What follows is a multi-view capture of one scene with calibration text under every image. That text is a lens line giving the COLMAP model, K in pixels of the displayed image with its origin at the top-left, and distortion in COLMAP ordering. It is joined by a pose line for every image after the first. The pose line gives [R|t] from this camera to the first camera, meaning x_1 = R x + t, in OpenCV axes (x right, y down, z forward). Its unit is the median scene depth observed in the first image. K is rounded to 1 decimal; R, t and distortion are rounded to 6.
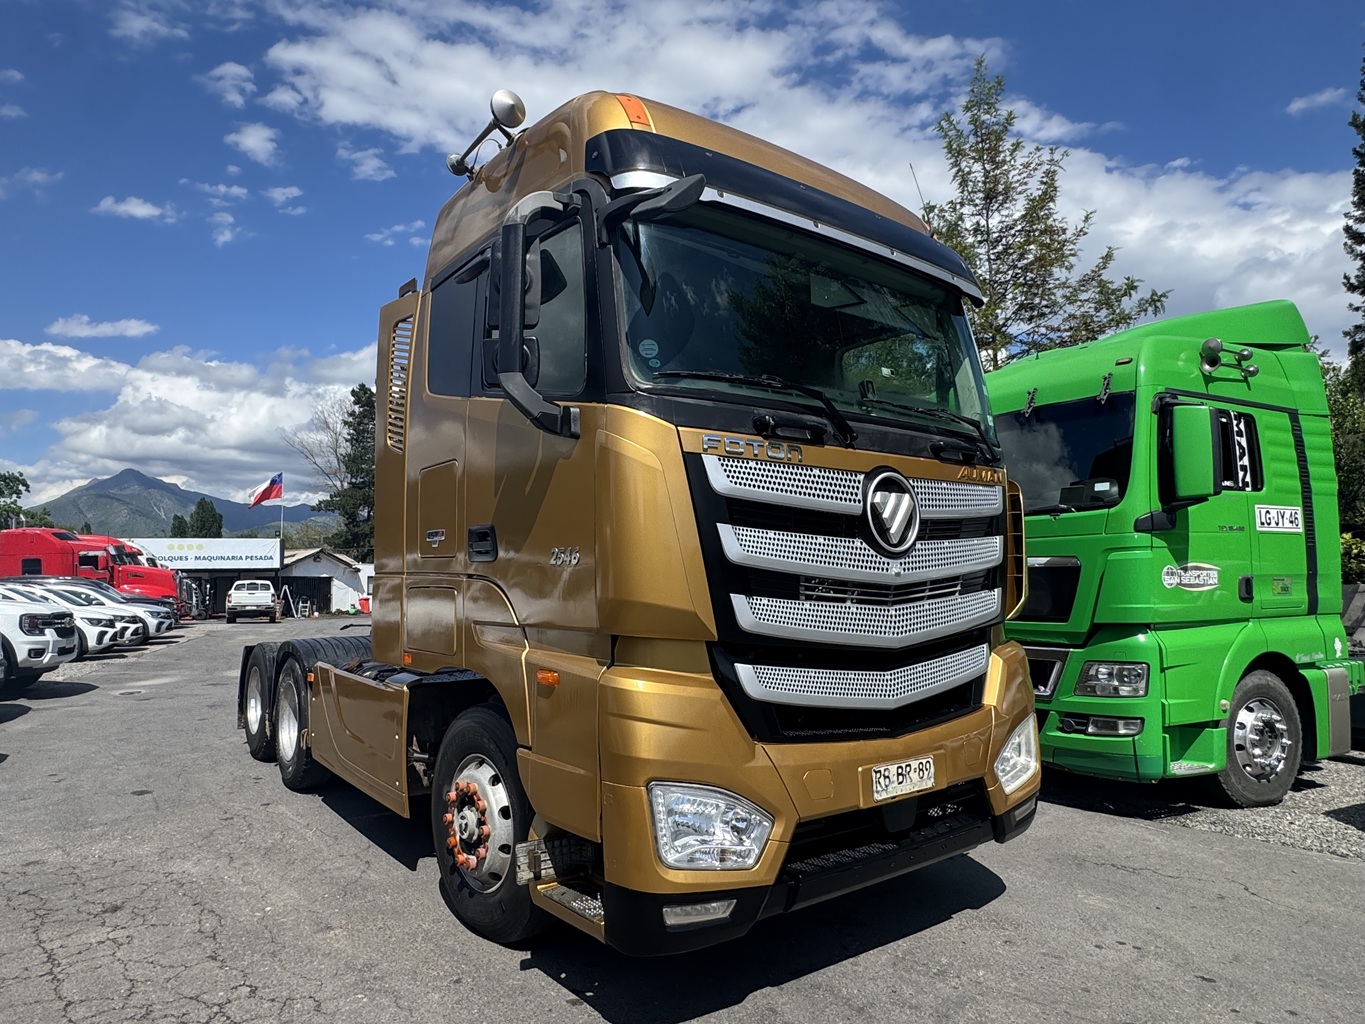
lens RADIAL K [[854.7, 0, 677.9], [0, 854.7, 544.9], [0, 0, 1]] dist [-0.005792, 0.001548]
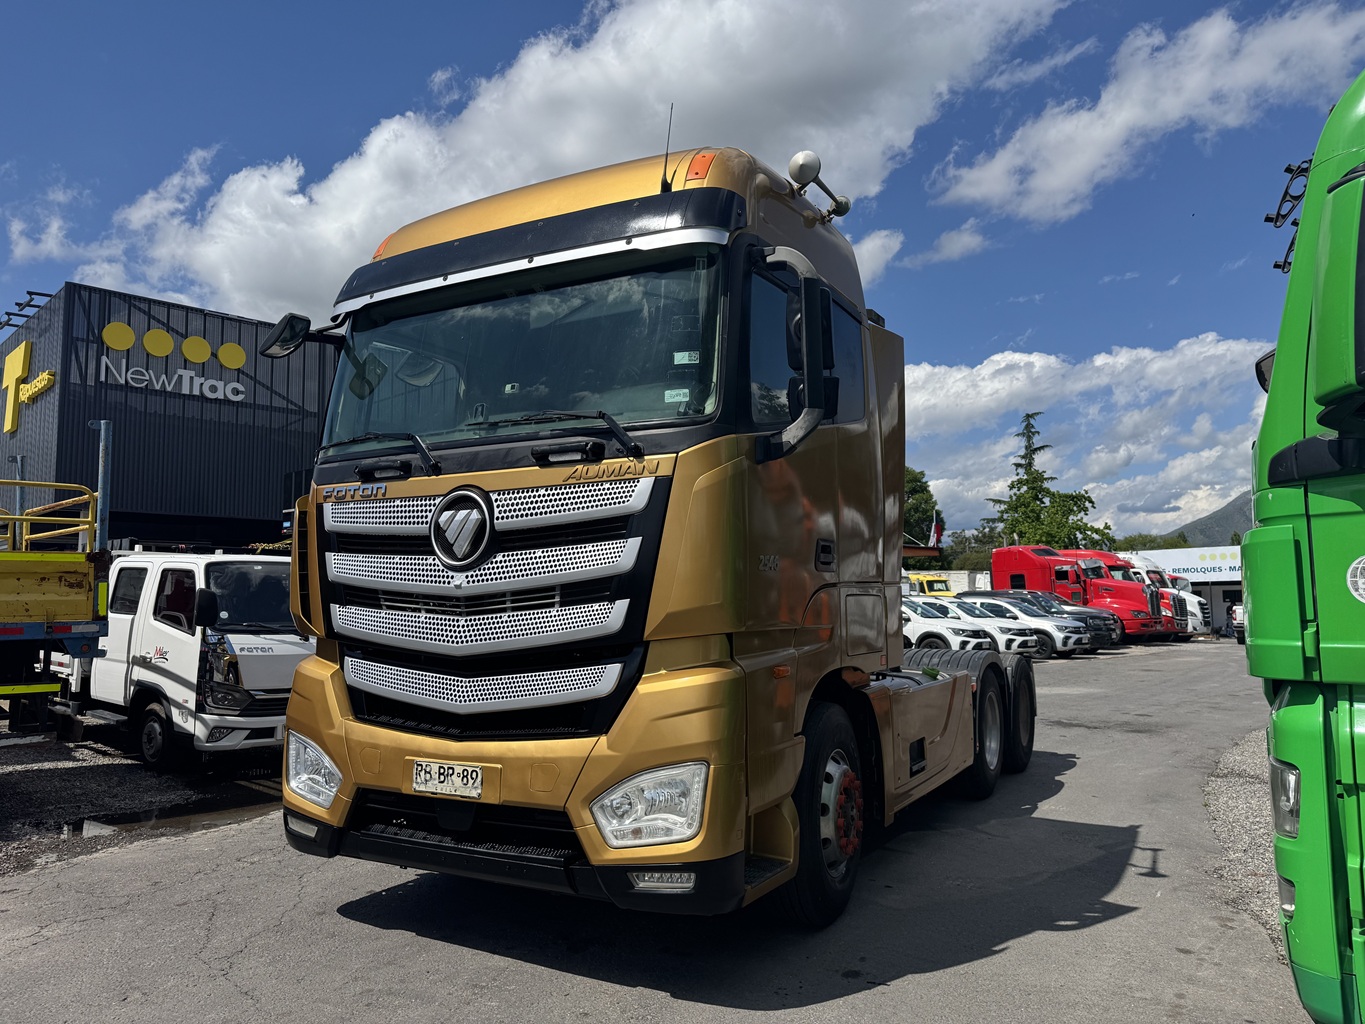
lens RADIAL K [[985.0, 0, 682.5], [0, 985.0, 512.0], [0, 0, 1]] dist [0.005294, -0.000019]
pose [[0.407123, -0.081330, -0.909745, 1.341855], [0.043707, 0.996621, -0.069537, 0.035387], [0.912327, -0.011452, 0.409303, 0.676199]]
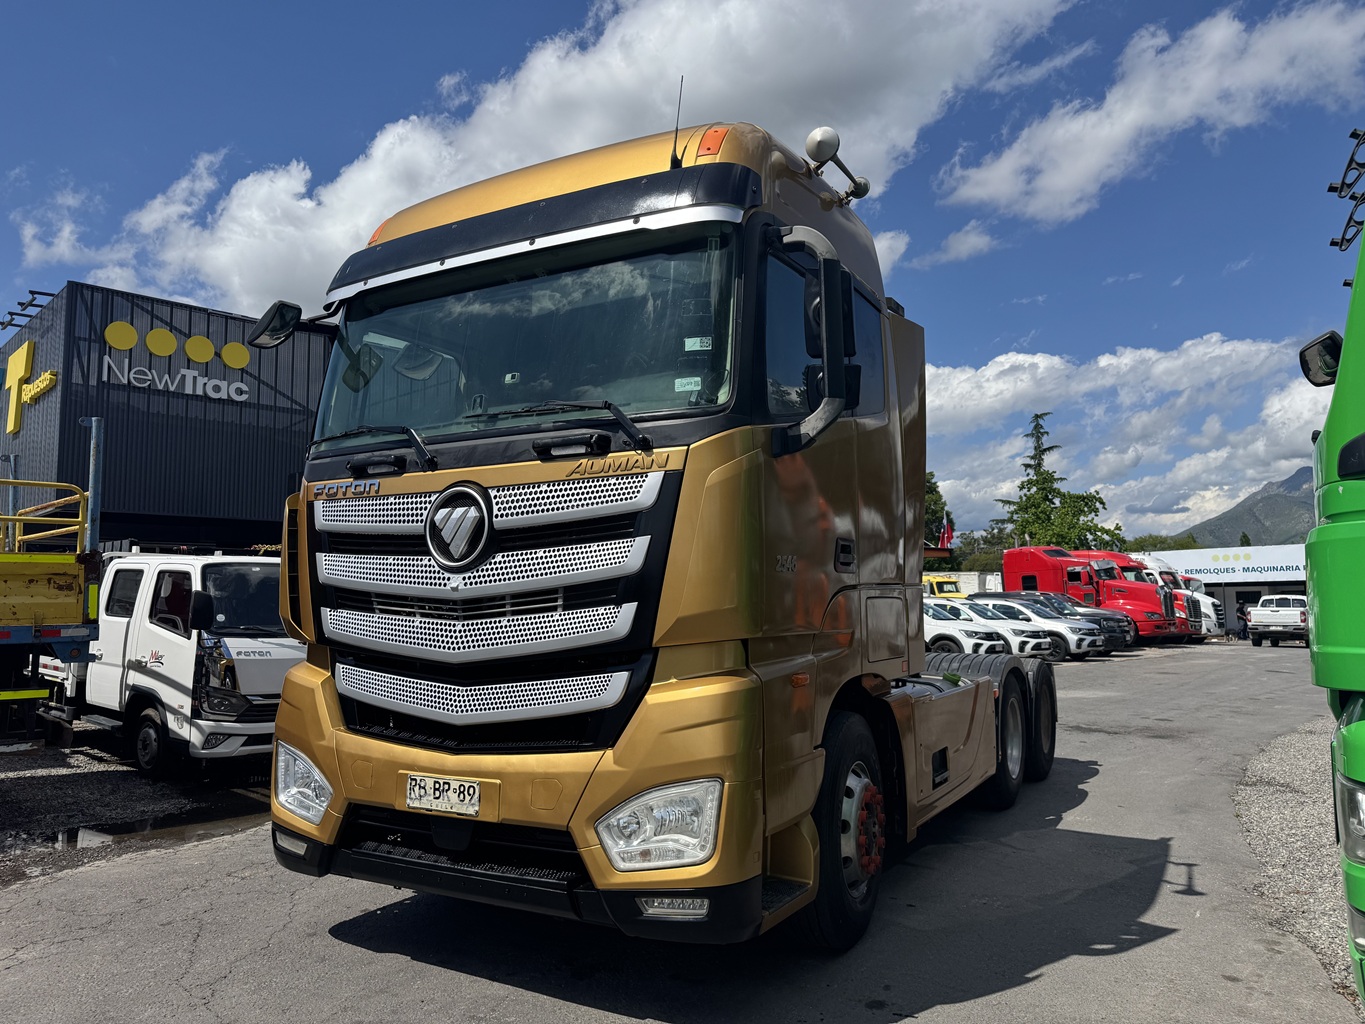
lens RADIAL K [[985.1, 0, 682.7], [0, 985.1, 506.5], [0, 0, 1]] dist [0.002153, 0.000564]
pose [[0.400601, -0.088219, -0.911996, 1.276489], [0.044426, 0.996054, -0.076835, 0.034757], [0.915175, -0.009737, 0.402939, 0.700643]]
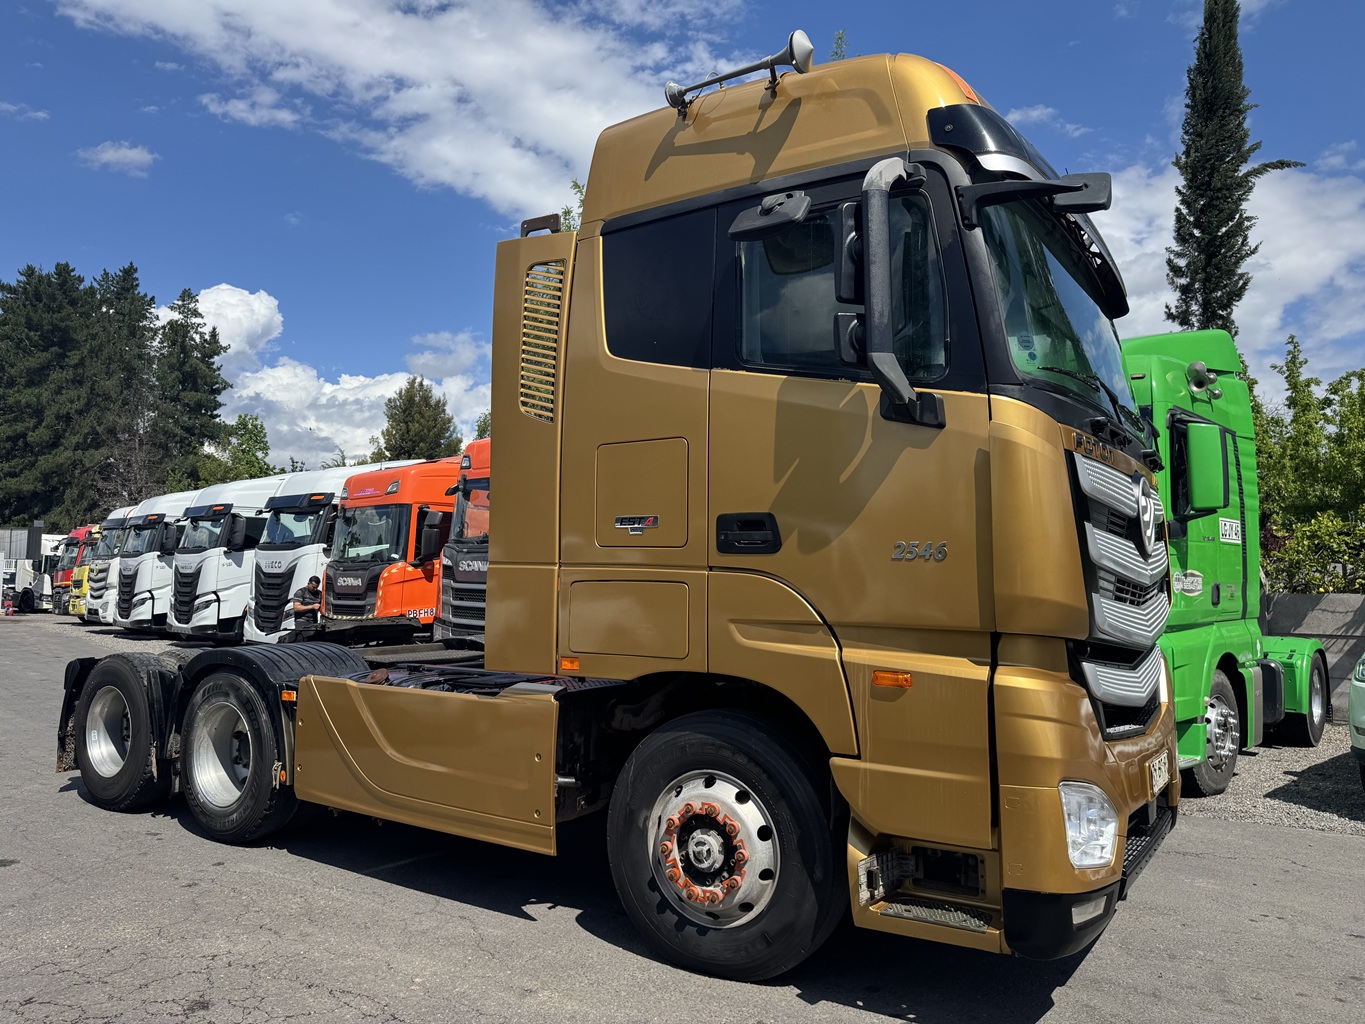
lens RADIAL K [[1001.6, 0, 682.7], [0, 1001.6, 549.8], [0, 0, 1]] dist [-0.003388, -0.002176]
pose [[0.942807, 0.026103, 0.332316, -0.625736], [-0.030402, 0.999508, 0.007742, 0.008048], [-0.331951, -0.017402, 0.943136, 0.041157]]
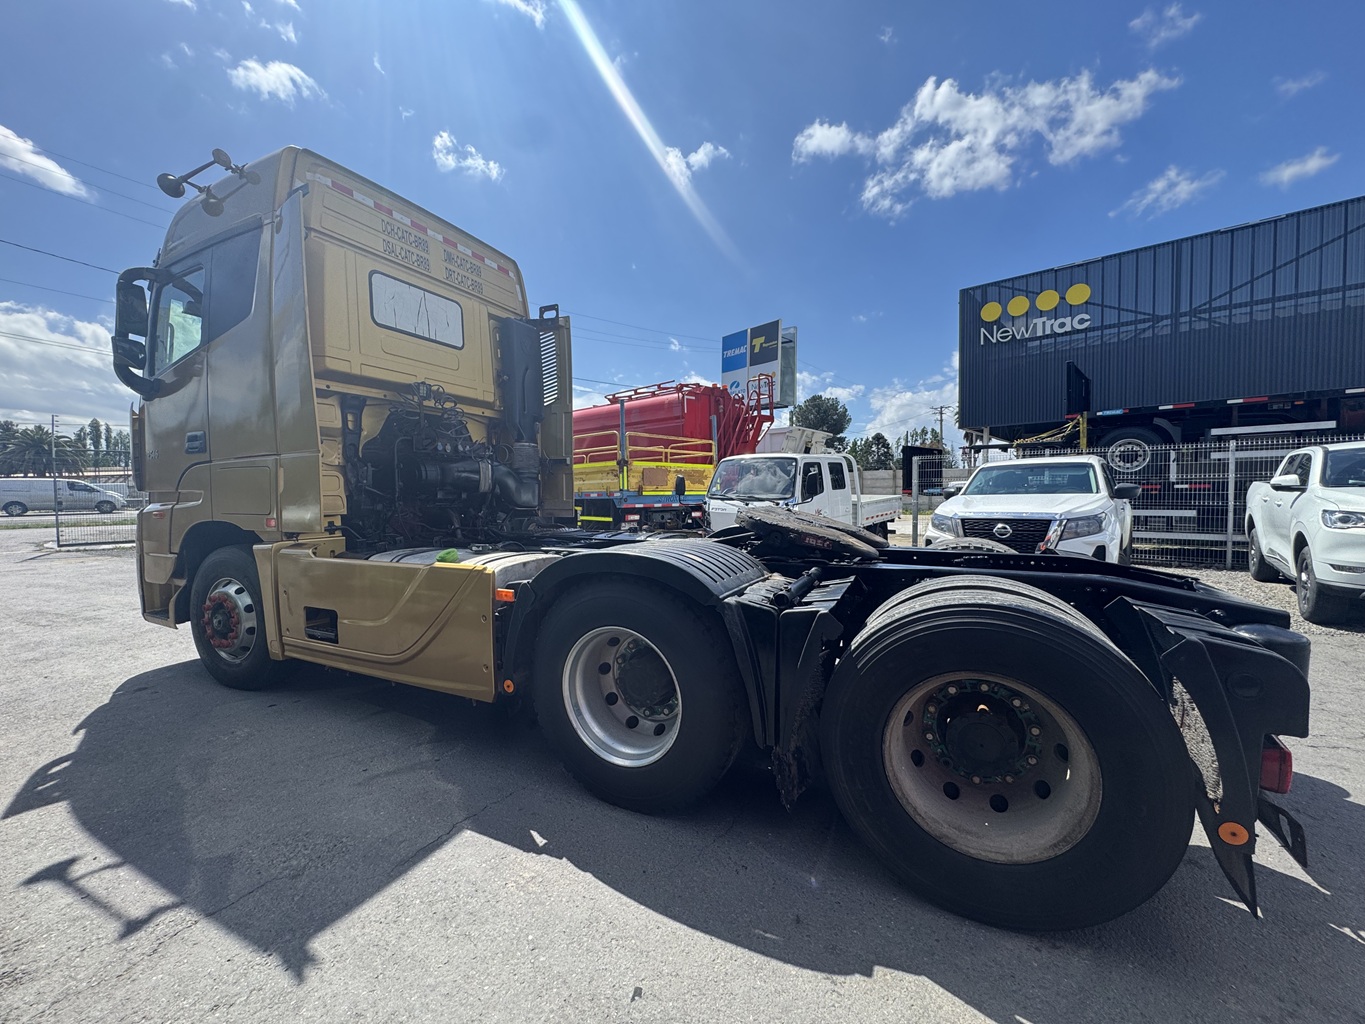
lens RADIAL K [[541.9, 0, 682.5], [0, 541.9, 512.0], [0, 0, 1]] dist [-0.008094, 0.000273]
pose [[-0.897296, 0.026190, -0.440652, -0.080230], [0.030658, 0.999525, -0.003023, 0.169386], [0.440363, -0.016221, -0.897673, 2.650035]]
